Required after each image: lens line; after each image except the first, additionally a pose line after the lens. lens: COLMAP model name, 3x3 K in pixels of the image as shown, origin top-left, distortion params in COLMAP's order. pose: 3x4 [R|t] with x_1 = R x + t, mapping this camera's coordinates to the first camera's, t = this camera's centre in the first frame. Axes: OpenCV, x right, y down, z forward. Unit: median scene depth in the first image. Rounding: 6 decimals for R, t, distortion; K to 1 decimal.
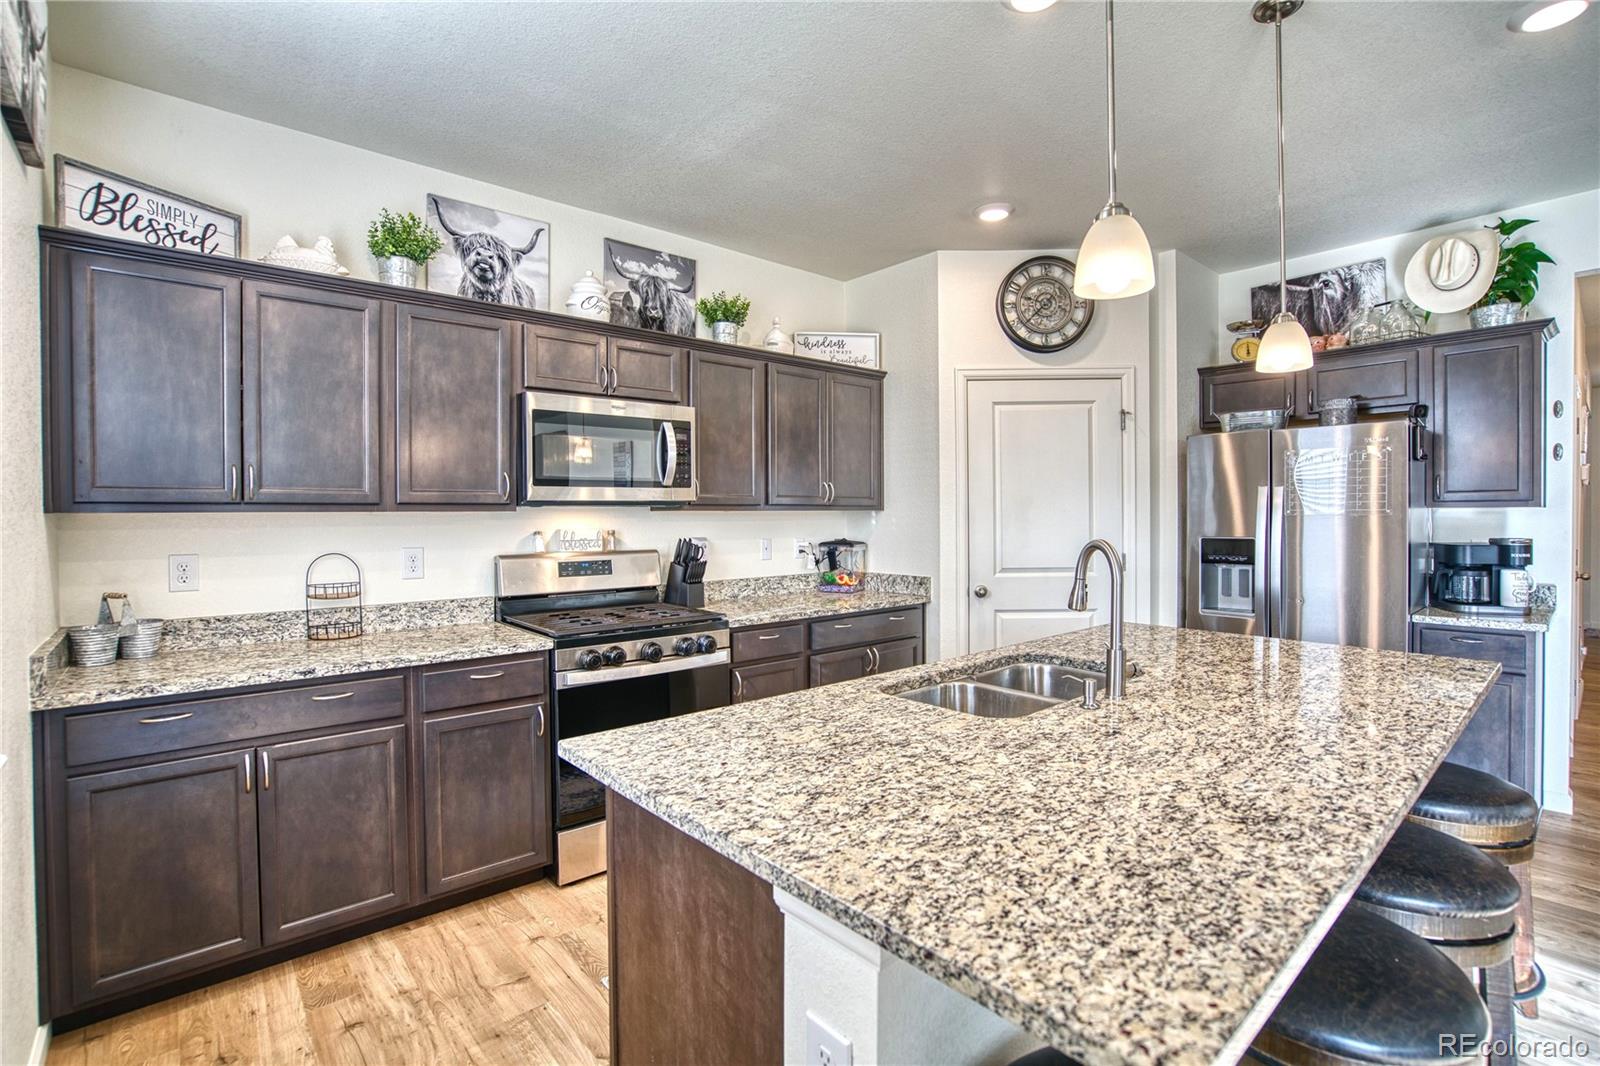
lens RADIAL K [[735.0, 0, 795.1], [0, 735.0, 534.6], [0, 0, 1]] dist [-0.048192, 0.013782]
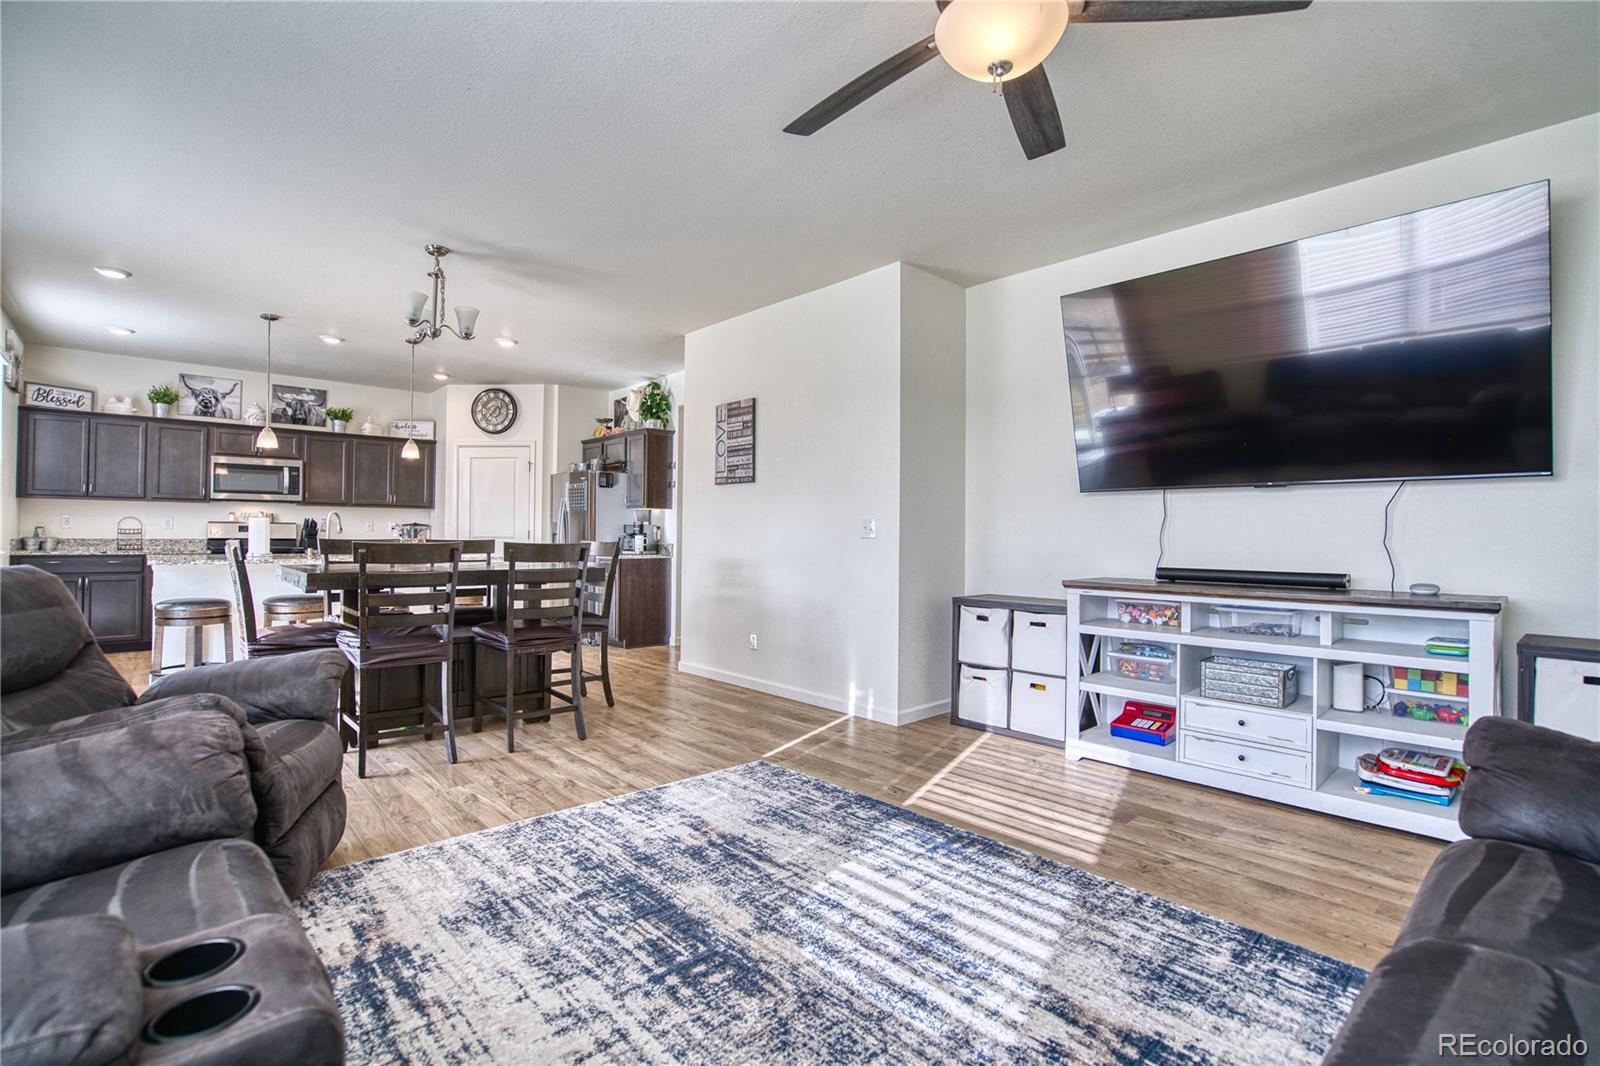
lens RADIAL K [[735.0, 0, 794.8], [0, 735.0, 535.4], [0, 0, 1]] dist [-0.048192, 0.013782]
pose [[0.999645, 0.016118, 0.021228, 1.332985], [-0.015495, 0.999453, -0.029206, 0.101524], [-0.021687, 0.028867, 0.999348, -1.261371]]
